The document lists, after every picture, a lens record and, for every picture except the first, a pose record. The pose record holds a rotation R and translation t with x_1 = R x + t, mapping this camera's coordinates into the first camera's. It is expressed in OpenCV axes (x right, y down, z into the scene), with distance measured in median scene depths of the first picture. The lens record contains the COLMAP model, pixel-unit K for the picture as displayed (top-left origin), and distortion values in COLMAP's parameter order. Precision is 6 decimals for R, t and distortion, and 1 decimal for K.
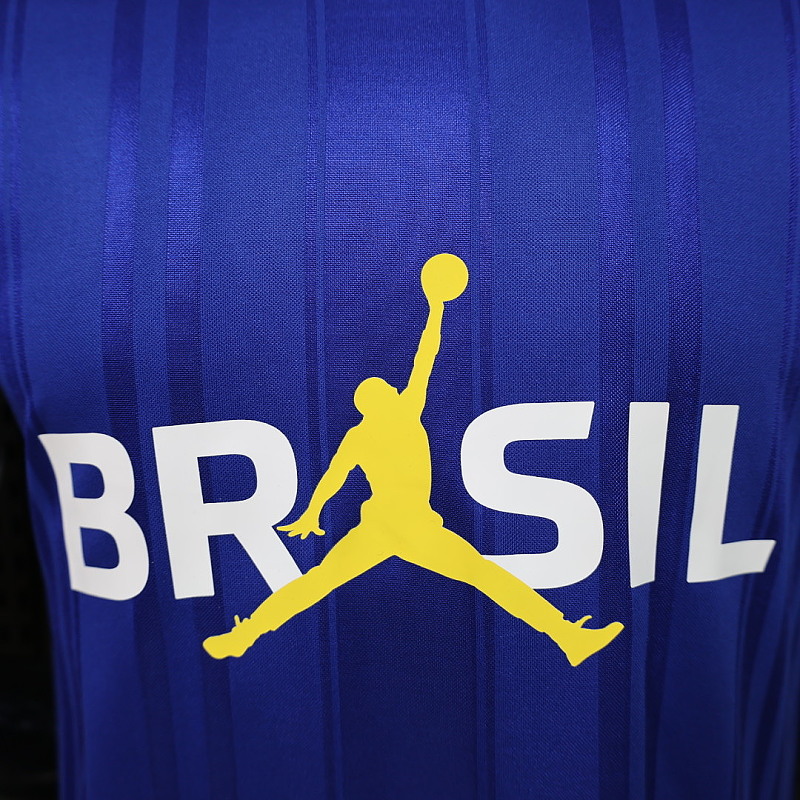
lens RADIAL K [[778.1, 0, 400.0], [0, 778.1, 400.0], [0, 0, 1]] dist [-0.047139, -0.000185]
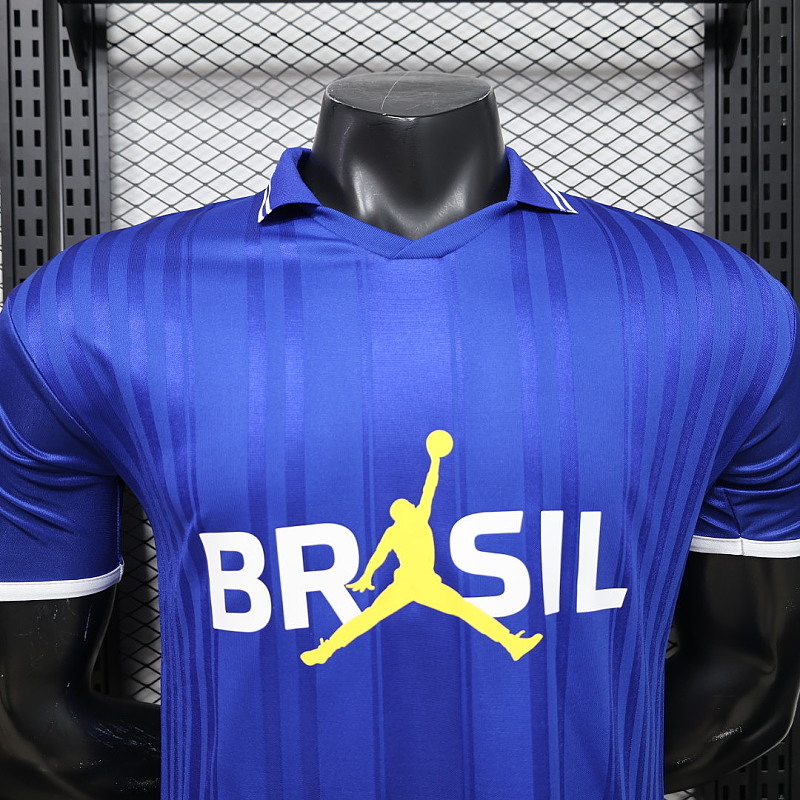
lens RADIAL K [[736.2, 0, 400.0], [0, 736.2, 400.0], [0, 0, 1]] dist [-0.092405, -0.005576]
pose [[0.997194, -0.000027, 0.074861, -0.161997], [0.010392, 0.990367, -0.138077, -0.021656], [-0.074137, 0.138467, 0.987588, -0.699608]]
